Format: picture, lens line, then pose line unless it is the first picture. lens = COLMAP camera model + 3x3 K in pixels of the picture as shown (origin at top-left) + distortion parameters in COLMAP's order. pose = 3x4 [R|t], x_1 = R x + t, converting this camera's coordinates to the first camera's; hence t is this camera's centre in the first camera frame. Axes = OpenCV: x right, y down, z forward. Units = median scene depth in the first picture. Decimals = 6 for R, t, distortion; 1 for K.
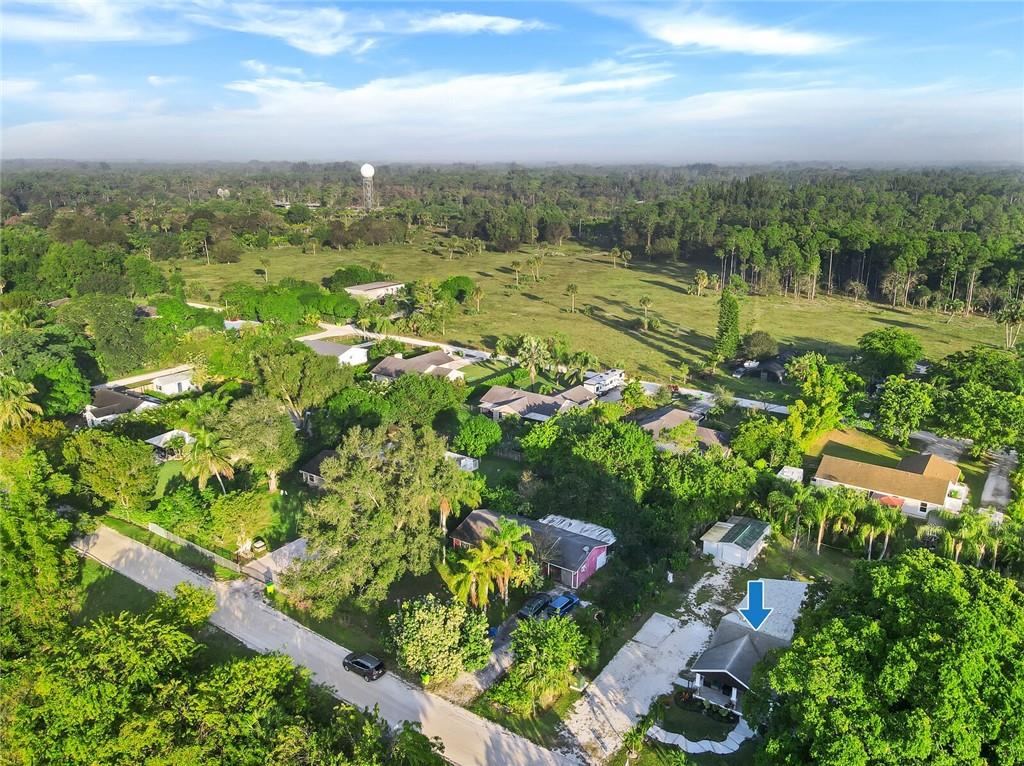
lens RADIAL K [[774.0, 0, 516.8], [0, 774.0, 379.4], [0, 0, 1]] dist [0.009637, 0.004178]
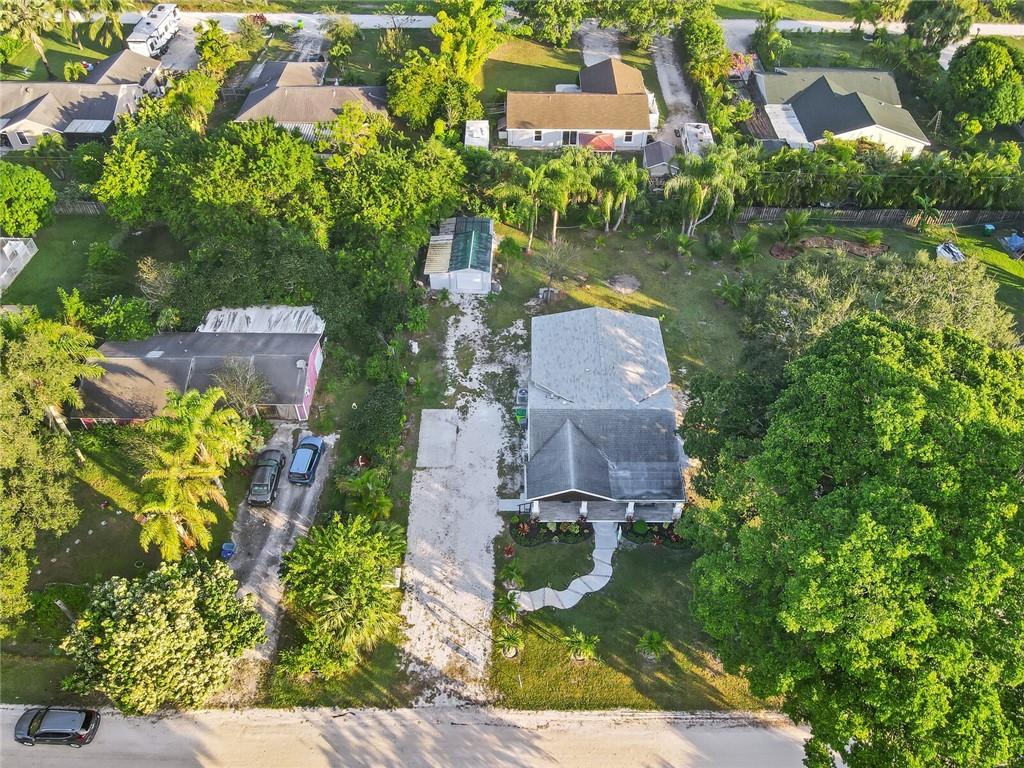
lens RADIAL K [[774.0, 0, 516.8], [0, 774.0, 380.4], [0, 0, 1]] dist [0.009637, 0.004178]
pose [[0.827198, -0.403023, 0.391556, -0.018423], [0.153453, 0.832366, 0.532559, -0.073183], [-0.540551, -0.380447, 0.750376, 0.279789]]
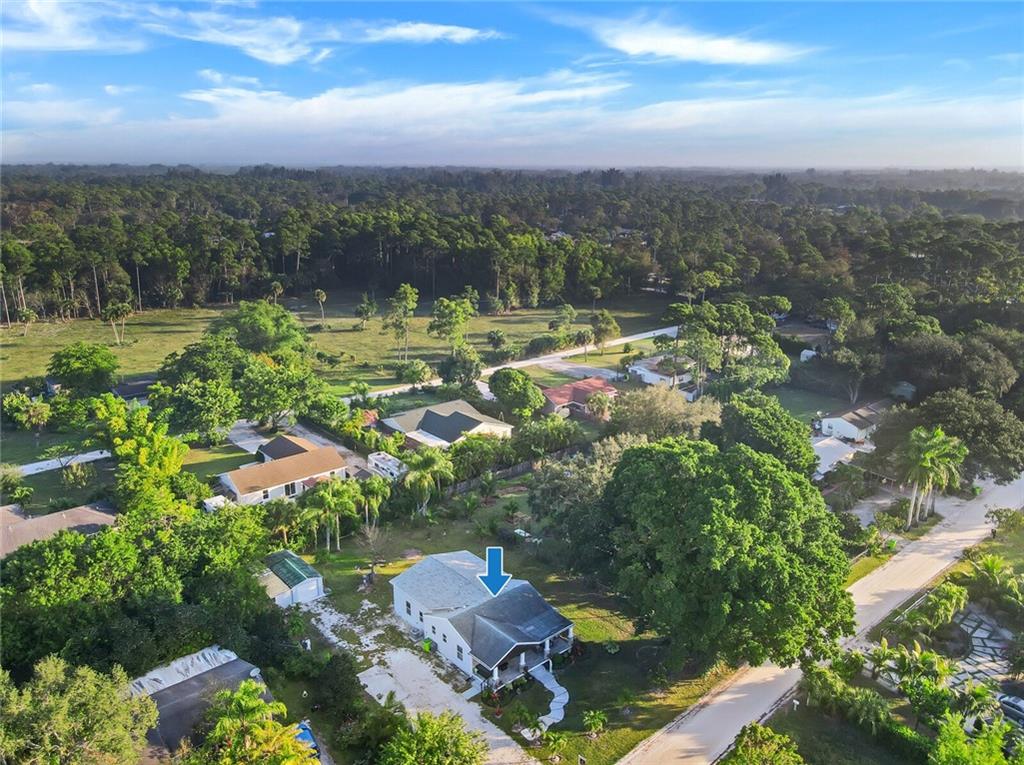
lens RADIAL K [[769.2, 0, 520.1], [0, 769.2, 386.7], [0, 0, 1]] dist [0.007463, 0.010485]
pose [[0.239798, -0.276017, 0.930759, -0.344904], [0.265946, 0.940734, 0.210458, -0.098703], [-0.933686, 0.197064, 0.298992, 0.344450]]
